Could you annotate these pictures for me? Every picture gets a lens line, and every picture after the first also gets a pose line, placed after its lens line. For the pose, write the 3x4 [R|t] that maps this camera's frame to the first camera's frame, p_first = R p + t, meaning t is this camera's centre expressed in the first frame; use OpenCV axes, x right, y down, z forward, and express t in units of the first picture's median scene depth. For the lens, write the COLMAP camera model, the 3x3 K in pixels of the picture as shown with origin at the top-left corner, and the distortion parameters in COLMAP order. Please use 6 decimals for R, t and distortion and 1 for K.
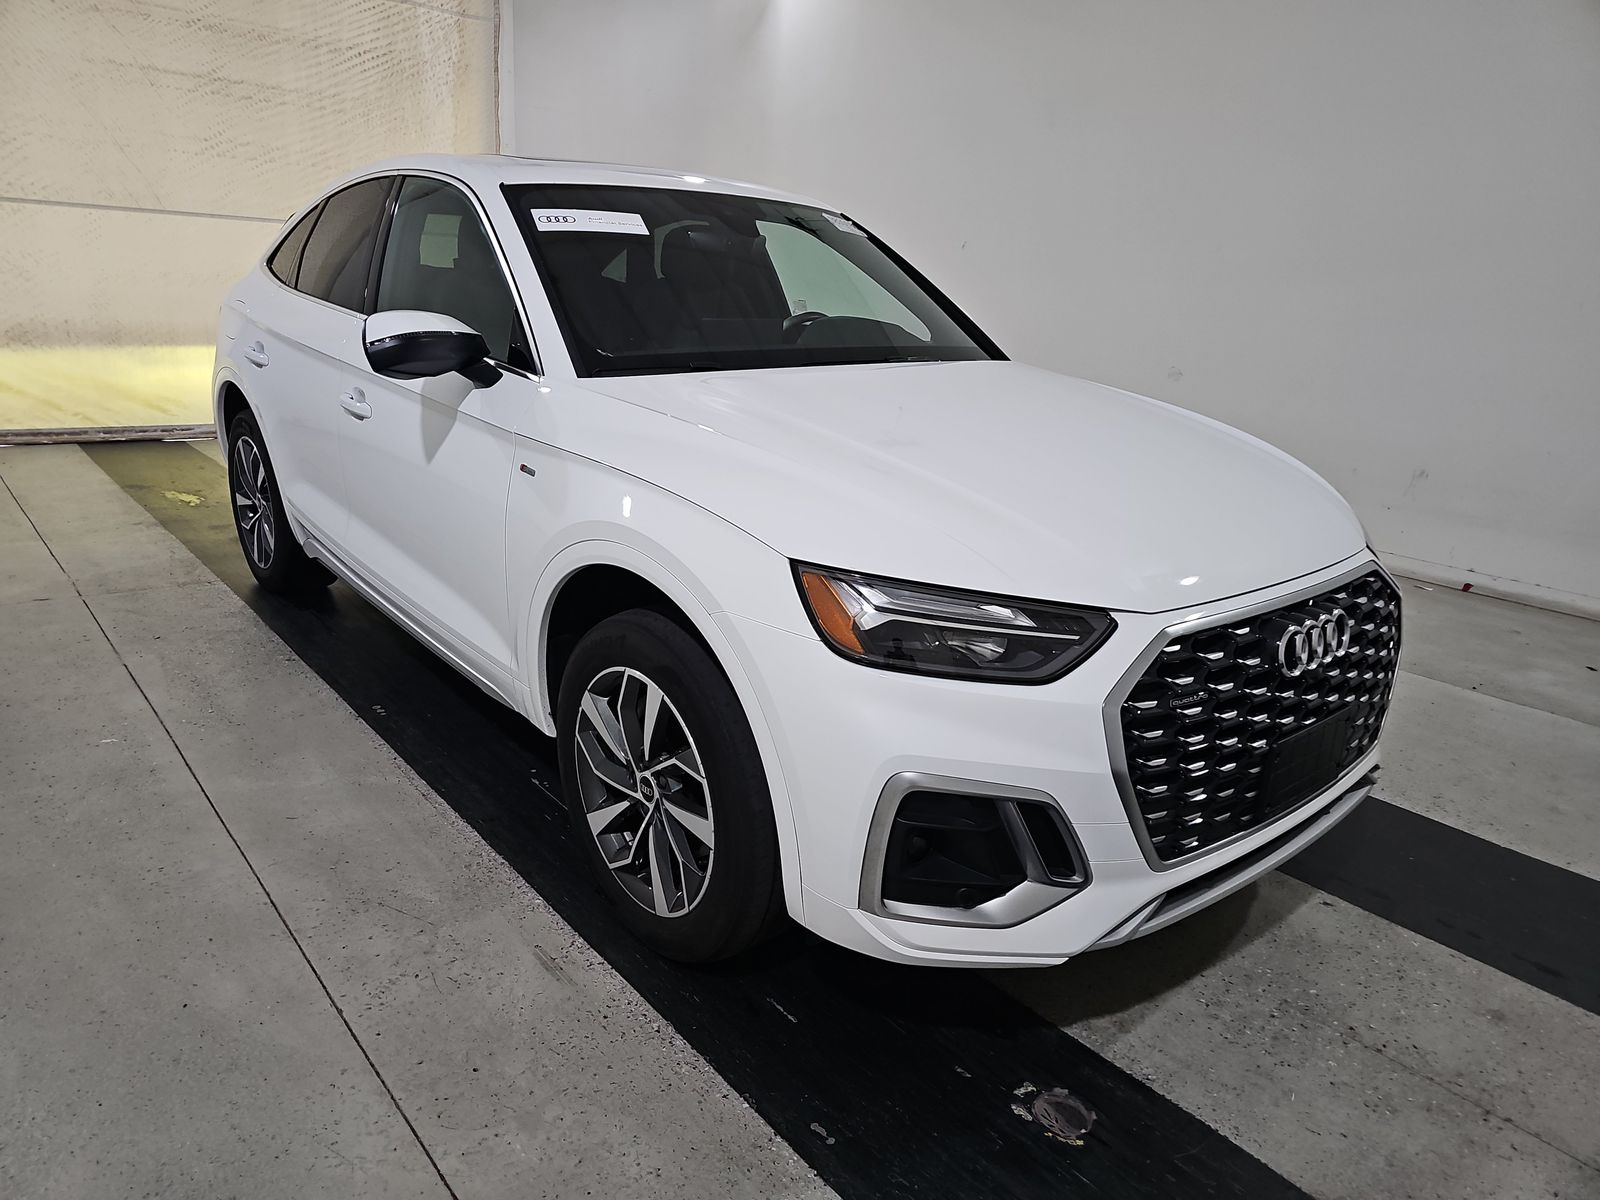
lens RADIAL K [[1050.5, 0, 800.4], [0, 1050.5, 610.1], [0, 0, 1]] dist [0.046136, -0.032195]
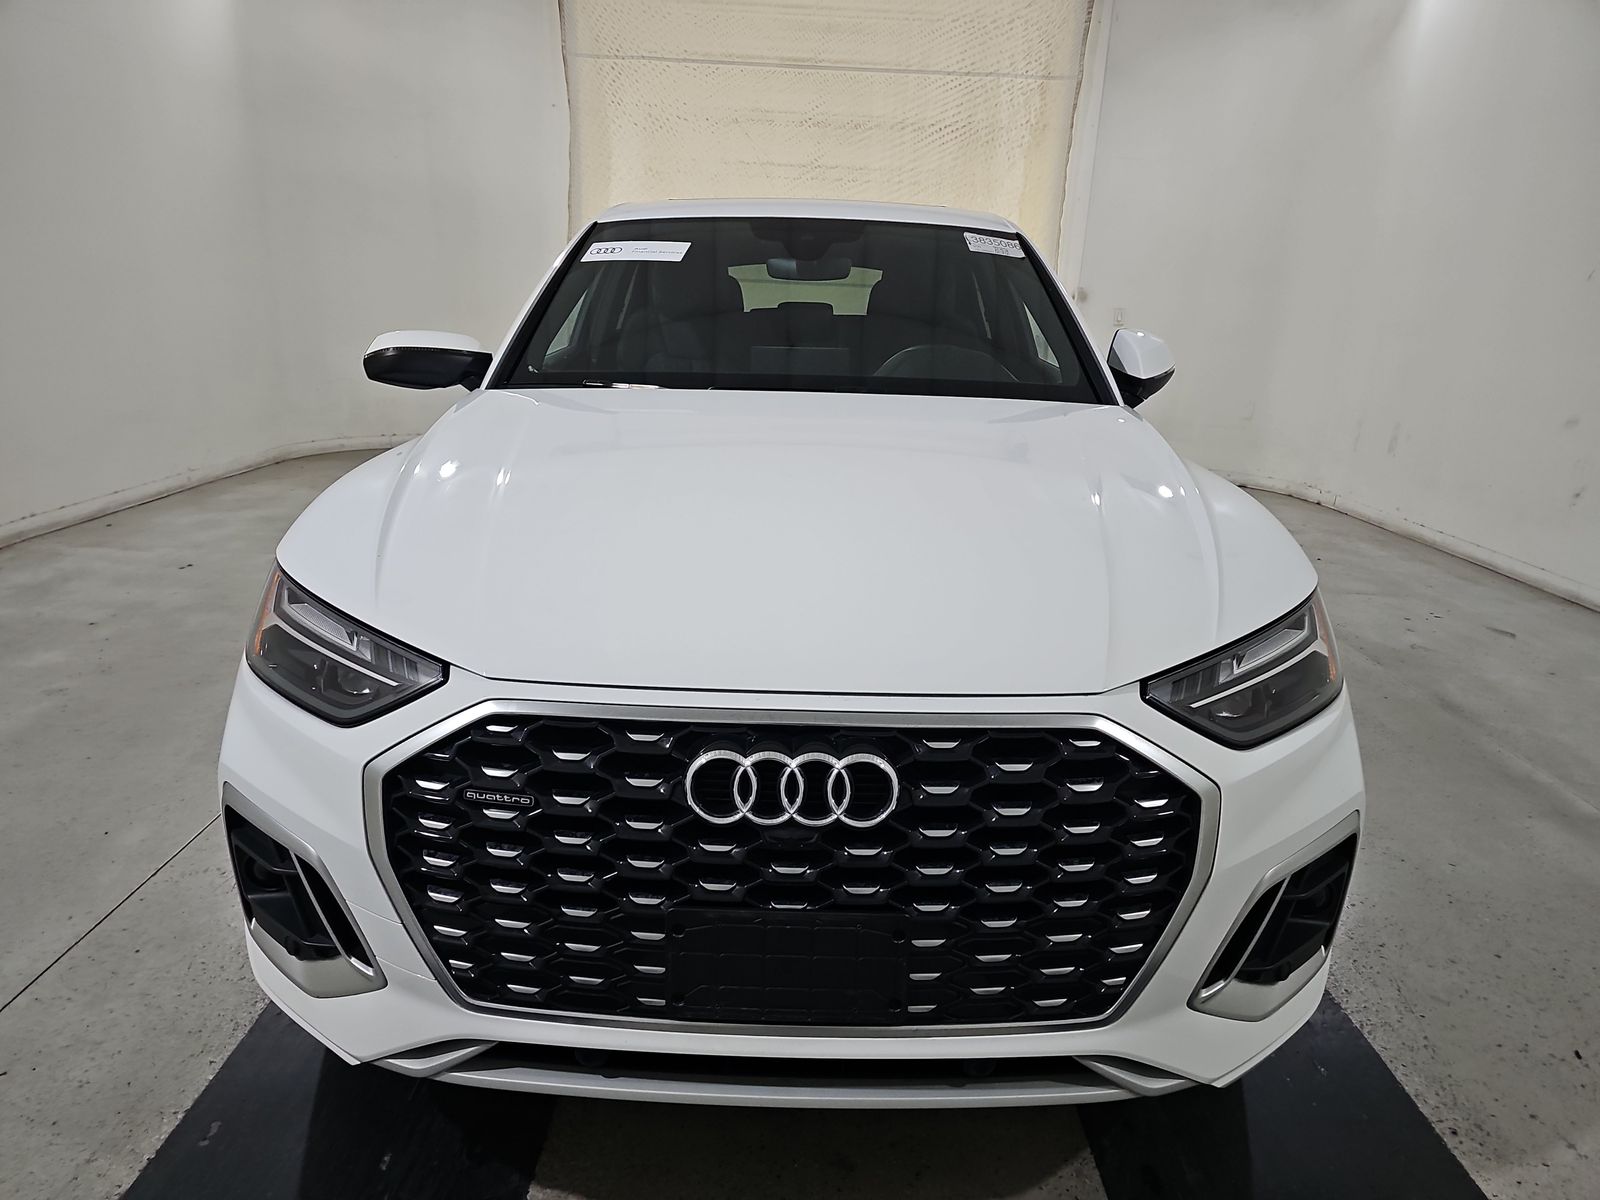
lens RADIAL K [[1050.5, 0, 800.4], [0, 1050.5, 610.1], [0, 0, 1]] dist [0.046136, -0.032195]
pose [[0.760401, 0.158182, -0.629895, 0.240083], [-0.194245, 0.980882, 0.011834, -0.024478], [0.619725, 0.113356, 0.776590, 0.125844]]
